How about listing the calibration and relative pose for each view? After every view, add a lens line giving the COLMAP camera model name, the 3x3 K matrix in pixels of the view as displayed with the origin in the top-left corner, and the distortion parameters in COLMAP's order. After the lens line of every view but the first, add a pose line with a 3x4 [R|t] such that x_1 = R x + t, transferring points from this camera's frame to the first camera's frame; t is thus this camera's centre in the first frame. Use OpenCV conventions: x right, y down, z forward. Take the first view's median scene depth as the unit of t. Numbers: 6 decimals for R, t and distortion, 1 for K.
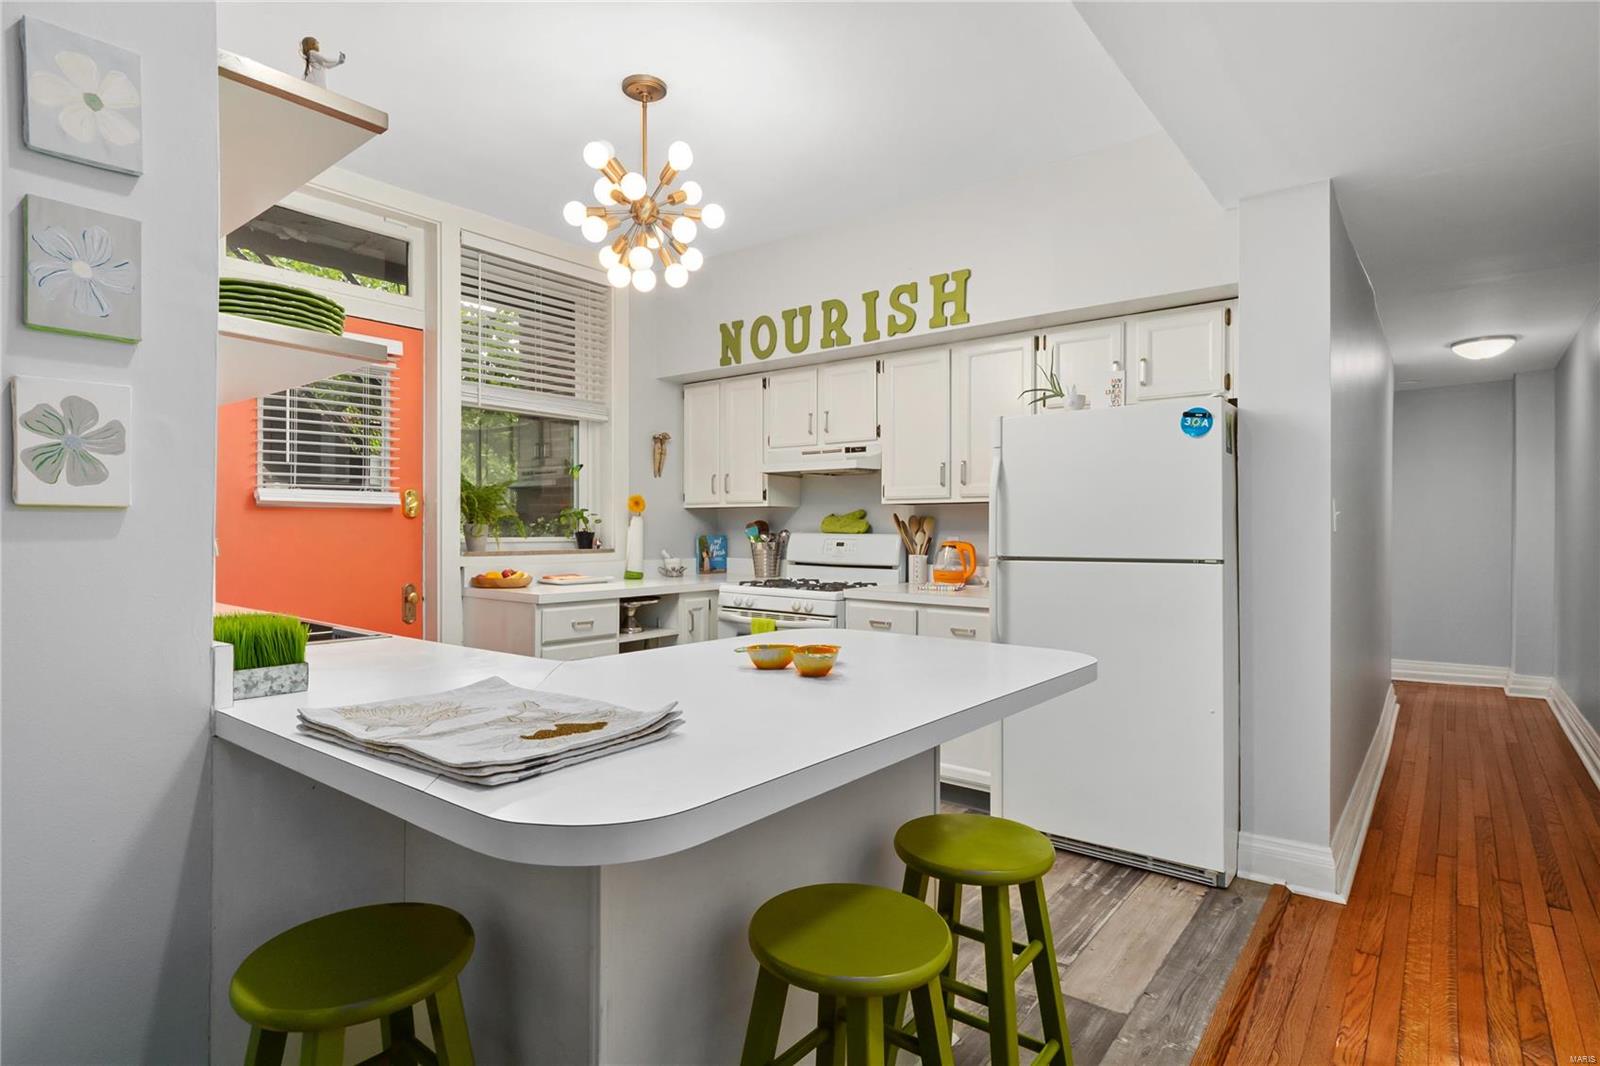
lens RADIAL K [[820.6, 0, 800.0], [0, 820.6, 533.0], [0, 0, 1]] dist [0.000361, 0.000053]
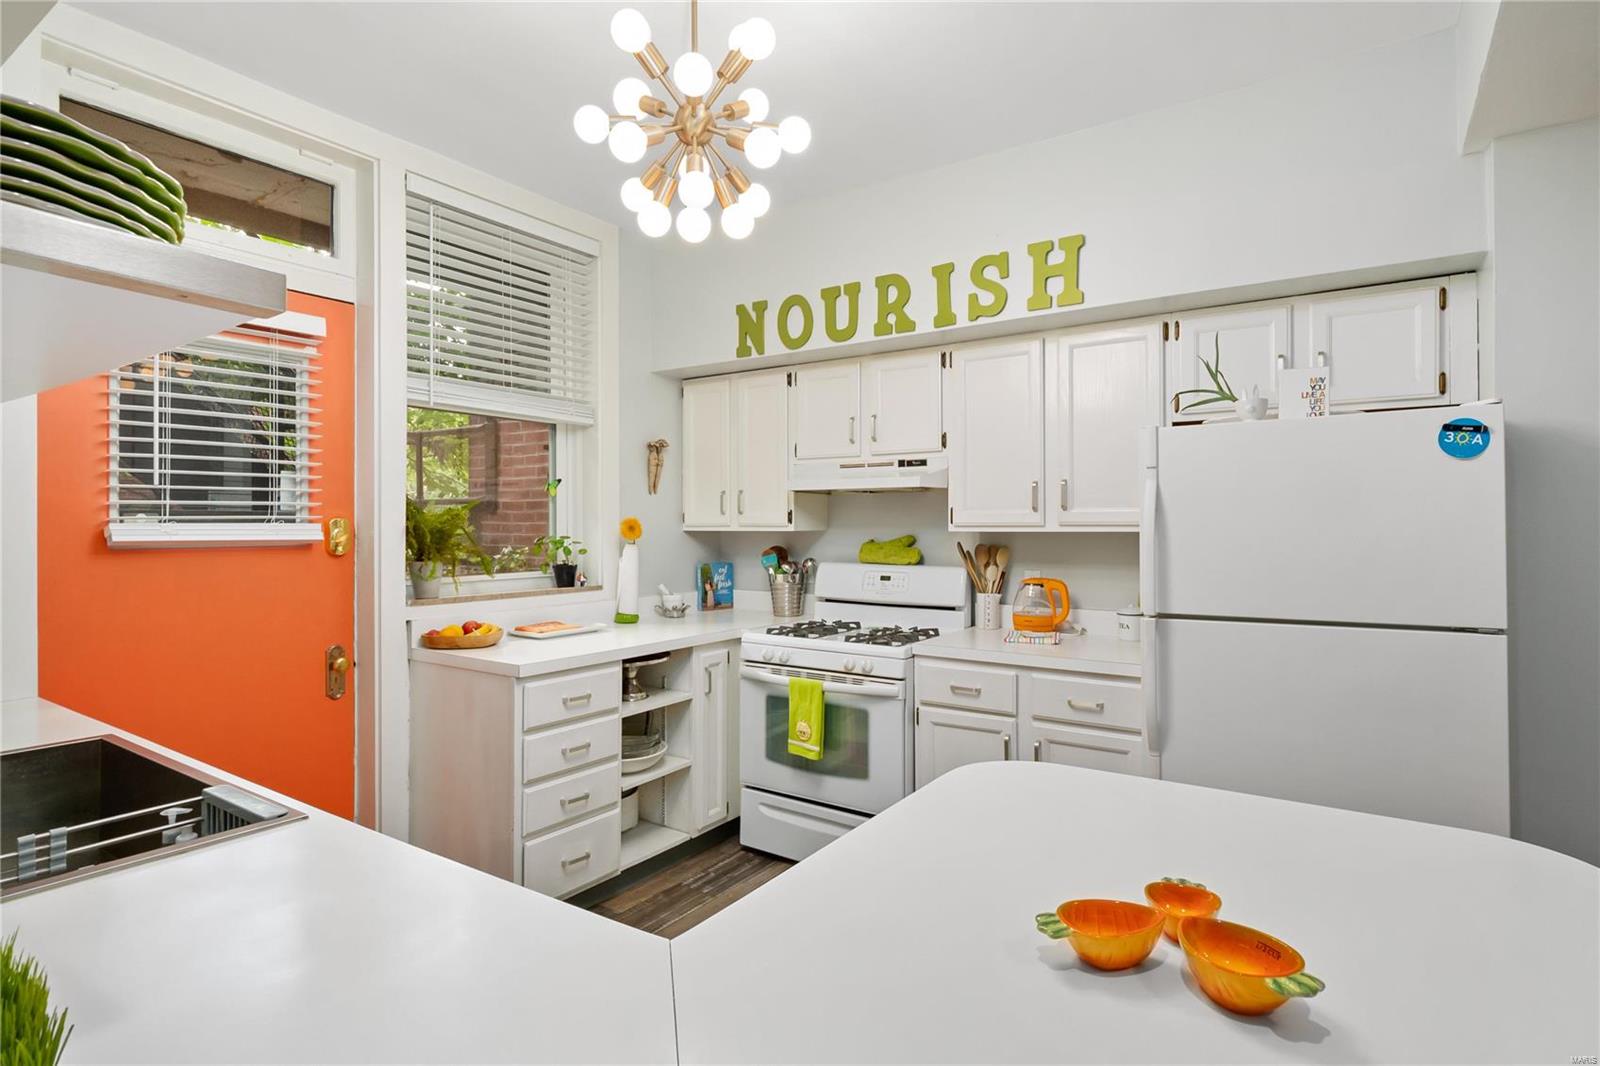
lens RADIAL K [[817.3, 0, 798.6], [0, 817.3, 527.4], [0, 0, 1]] dist [-0.002146, -0.000763]
pose [[0.997325, -0.003667, 0.073003, -0.107222], [0.003879, 0.999989, -0.002764, -0.038881], [-0.072992, 0.003040, 0.997328, 0.222543]]
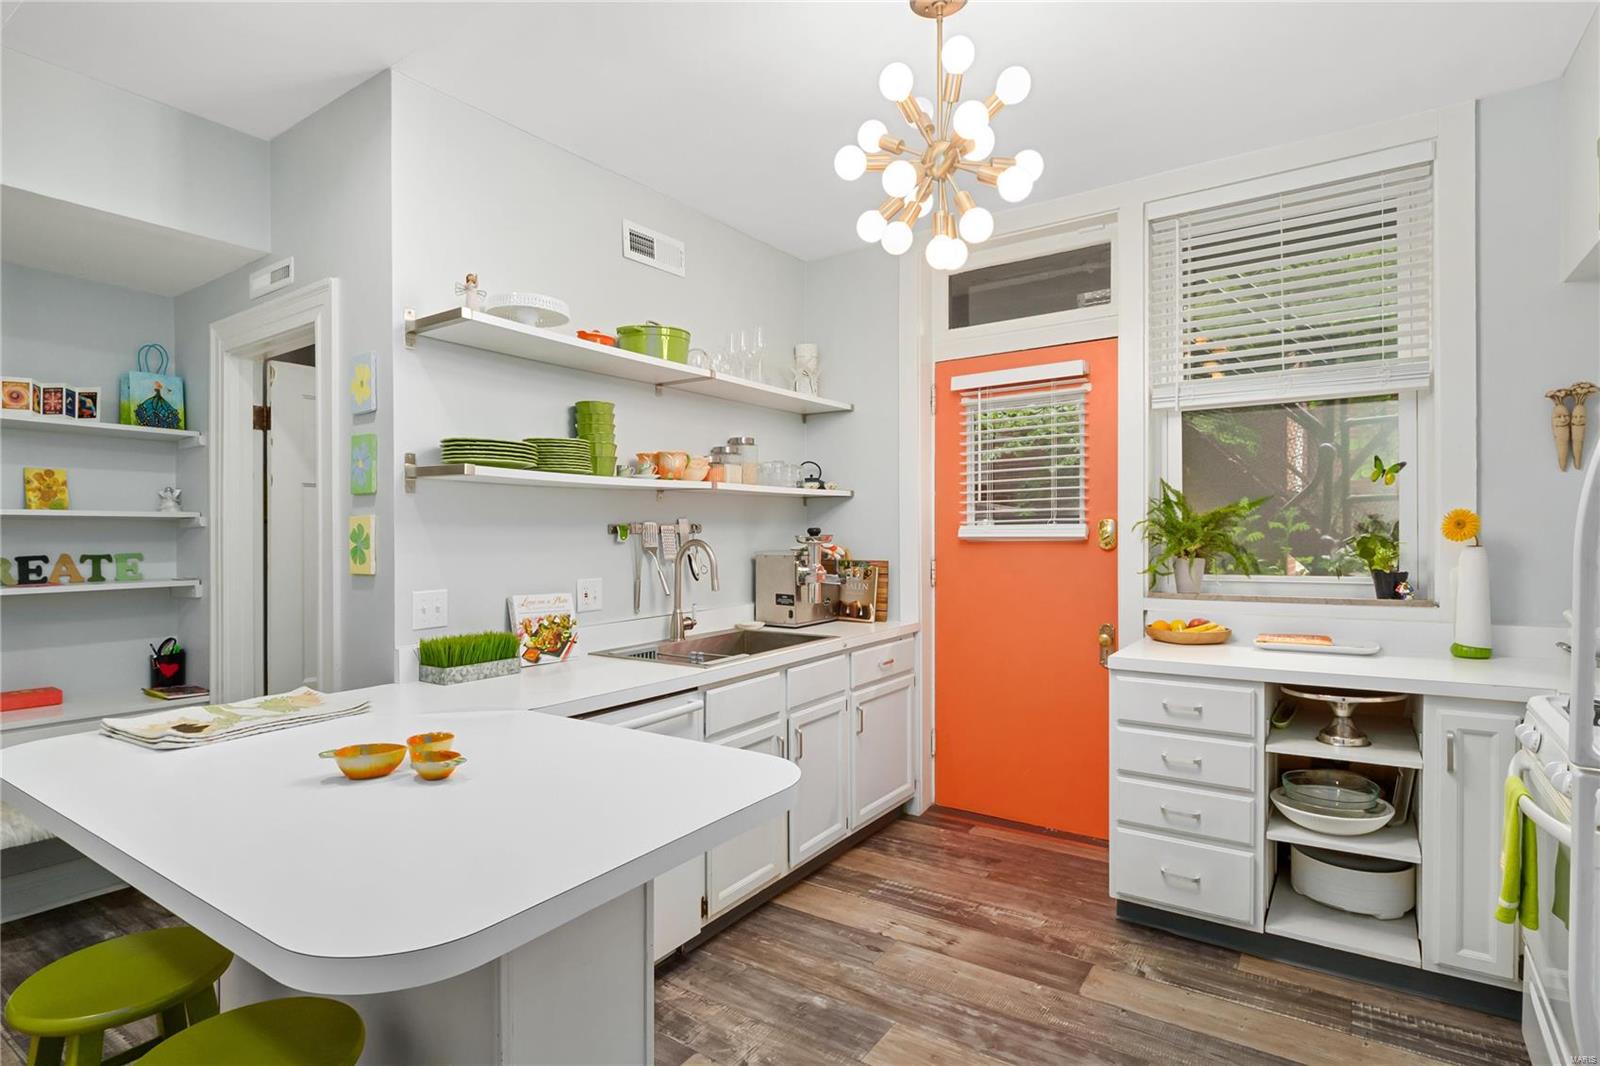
lens RADIAL K [[820.6, 0, 800.0], [0, 820.6, 533.0], [0, 0, 1]] dist [0.000361, 0.000053]
pose [[0.080974, 0.002714, -0.996713, 0.374146], [0.008884, 0.999955, 0.003445, -0.041667], [0.996677, -0.009134, 0.080946, 0.561543]]
